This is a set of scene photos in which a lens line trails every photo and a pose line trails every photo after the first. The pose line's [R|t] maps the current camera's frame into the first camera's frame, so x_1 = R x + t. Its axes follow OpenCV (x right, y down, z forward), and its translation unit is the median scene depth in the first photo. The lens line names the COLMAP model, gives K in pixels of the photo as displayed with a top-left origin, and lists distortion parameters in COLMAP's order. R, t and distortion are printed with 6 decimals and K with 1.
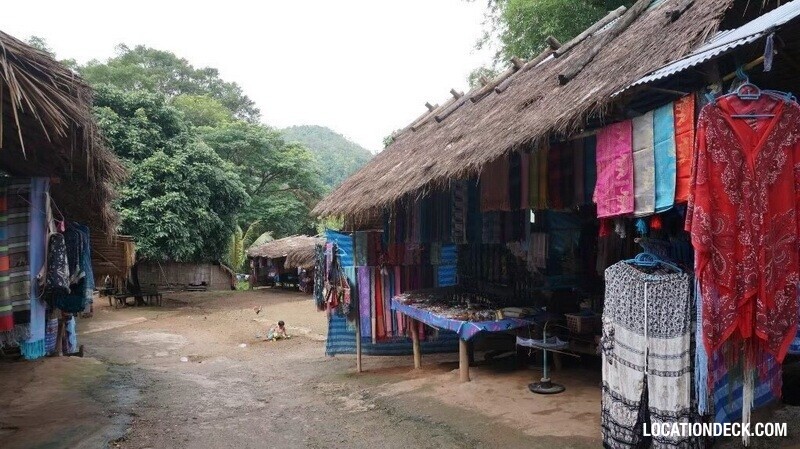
lens RADIAL K [[567.5, 0, 398.6], [0, 567.5, 224.0], [0, 0, 1]] dist [-0.025928, 0.004854]
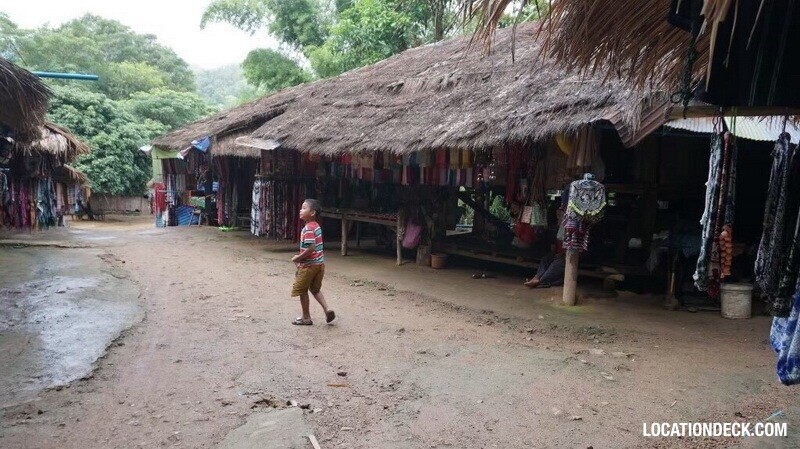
lens RADIAL K [[533.4, 0, 399.0], [0, 533.4, 231.5], [0, 0, 1]] dist [-0.059683, 0.042678]
pose [[0.993457, 0.043122, 0.105755, 0.329829], [-0.055179, 0.991962, 0.113868, -0.057540], [-0.099994, -0.118959, 0.987851, -0.733892]]
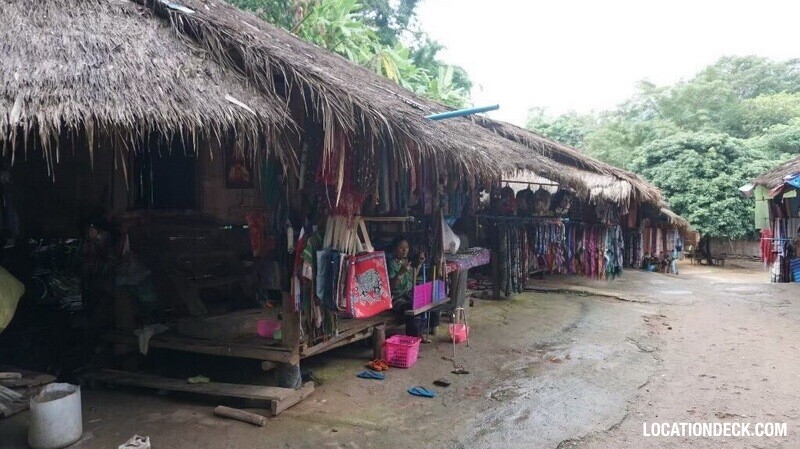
lens RADIAL K [[533.4, 0, 399.0], [0, 533.4, 231.5], [0, 0, 1]] dist [-0.059683, 0.042678]
pose [[0.550964, 0.050606, -0.832993, 0.343241], [0.005296, 0.997928, 0.064130, -0.060071], [0.834512, -0.039745, 0.549554, -0.648146]]
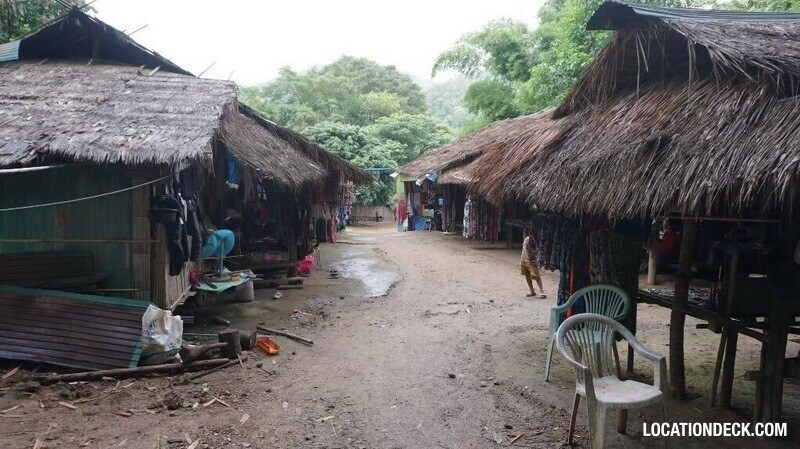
lens RADIAL K [[526.3, 0, 397.6], [0, 526.3, 227.4], [0, 0, 1]] dist [-0.073685, 0.053398]
pose [[0.949325, 0.050572, -0.310202, 0.378958], [-0.016372, 0.993587, 0.111882, -0.081539], [0.313871, -0.101134, 0.944064, -0.923890]]
